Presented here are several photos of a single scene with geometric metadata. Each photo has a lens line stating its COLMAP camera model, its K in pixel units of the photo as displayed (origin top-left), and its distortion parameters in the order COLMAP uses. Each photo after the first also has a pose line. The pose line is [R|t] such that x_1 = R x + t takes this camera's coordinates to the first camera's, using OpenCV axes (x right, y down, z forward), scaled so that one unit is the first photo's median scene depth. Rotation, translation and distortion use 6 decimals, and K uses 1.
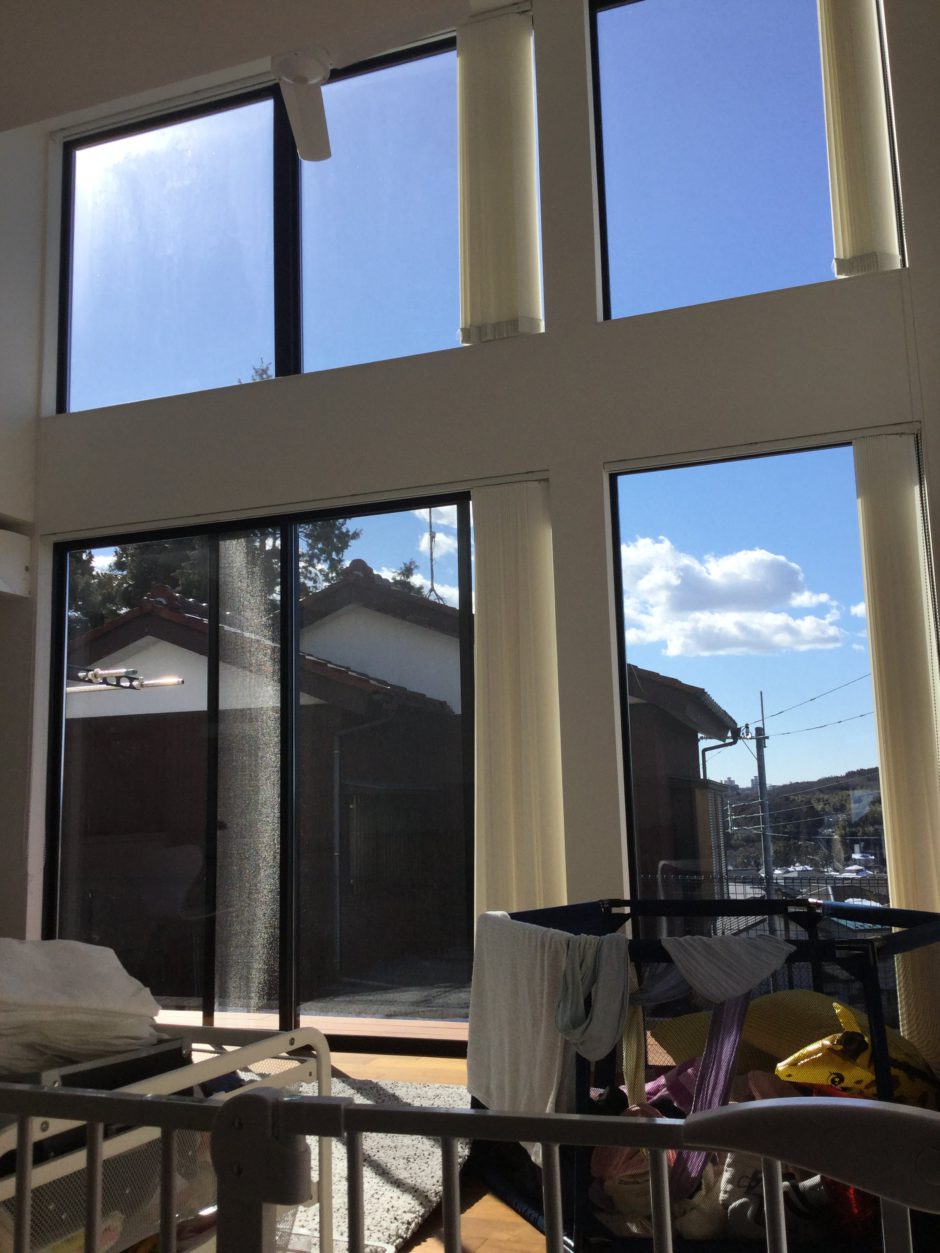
lens RADIAL K [[1128.5, 0, 477.3], [0, 1128.5, 631.1], [0, 0, 1]] dist [0.100610, -0.171731]
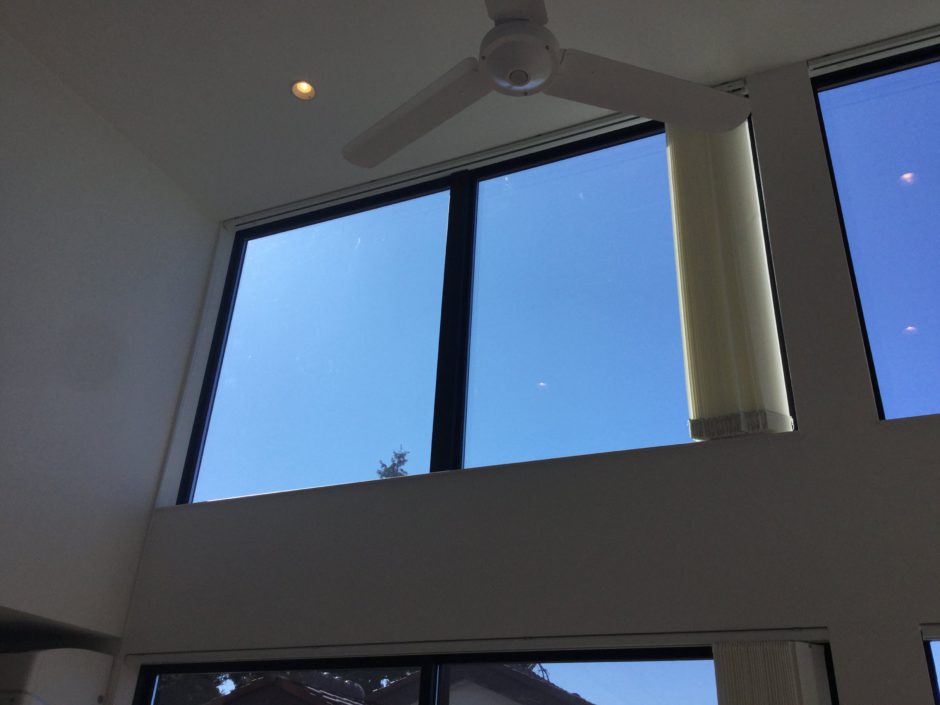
lens RADIAL K [[846.6, 0, 470.0], [0, 846.6, 352.5], [0, 0, 1]] dist [0.100610, -0.171731]
pose [[0.994694, 0.027979, -0.098997, -0.087059], [-0.060075, 0.939158, -0.338190, -0.093872], [0.083512, 0.342343, 0.935856, 0.380573]]
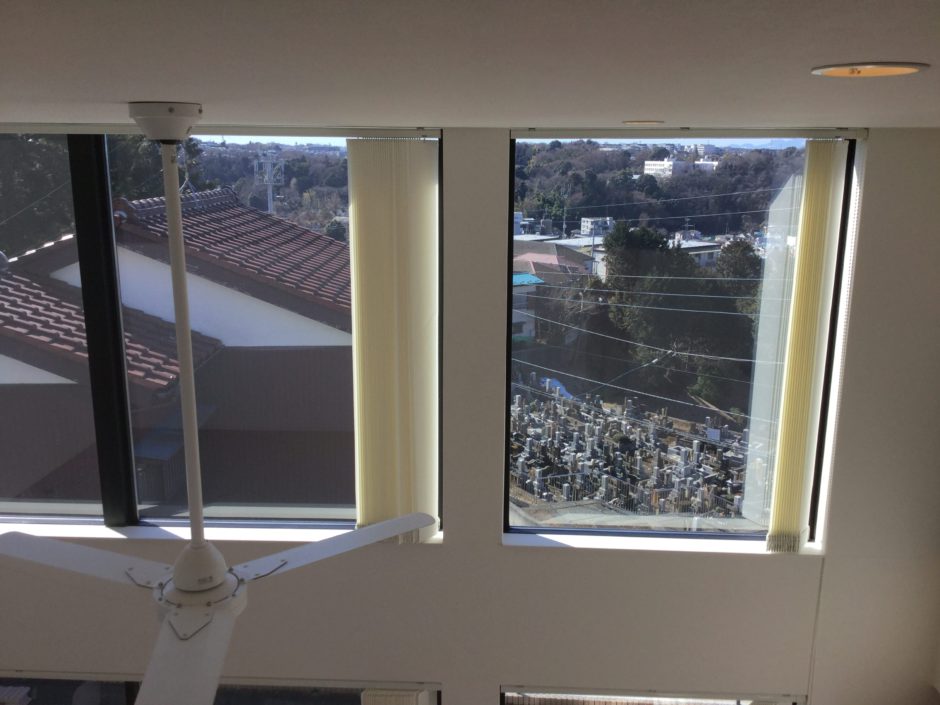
lens RADIAL K [[846.6, 0, 470.0], [0, 846.6, 352.5], [0, 0, 1]] dist [0.100610, -0.171731]
pose [[0.952522, -0.035409, 0.302404, -0.100367], [-0.077945, 0.931758, 0.354614, -0.552798], [-0.294324, -0.361348, 0.884760, 0.398917]]
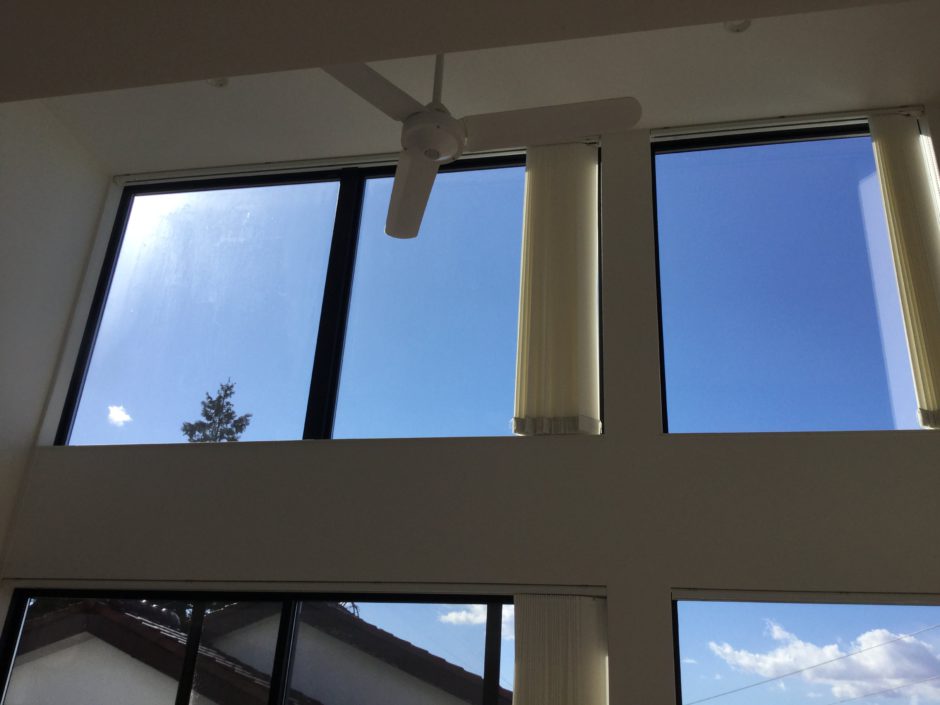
lens RADIAL K [[852.8, 0, 476.9], [0, 852.8, 347.4], [0, 0, 1]] dist [0.093382, -0.187421]
pose [[0.984698, 0.137850, 0.106614, -0.116398], [-0.100924, 0.949845, -0.295987, -0.093711], [-0.142068, 0.280698, 0.949223, 0.266918]]
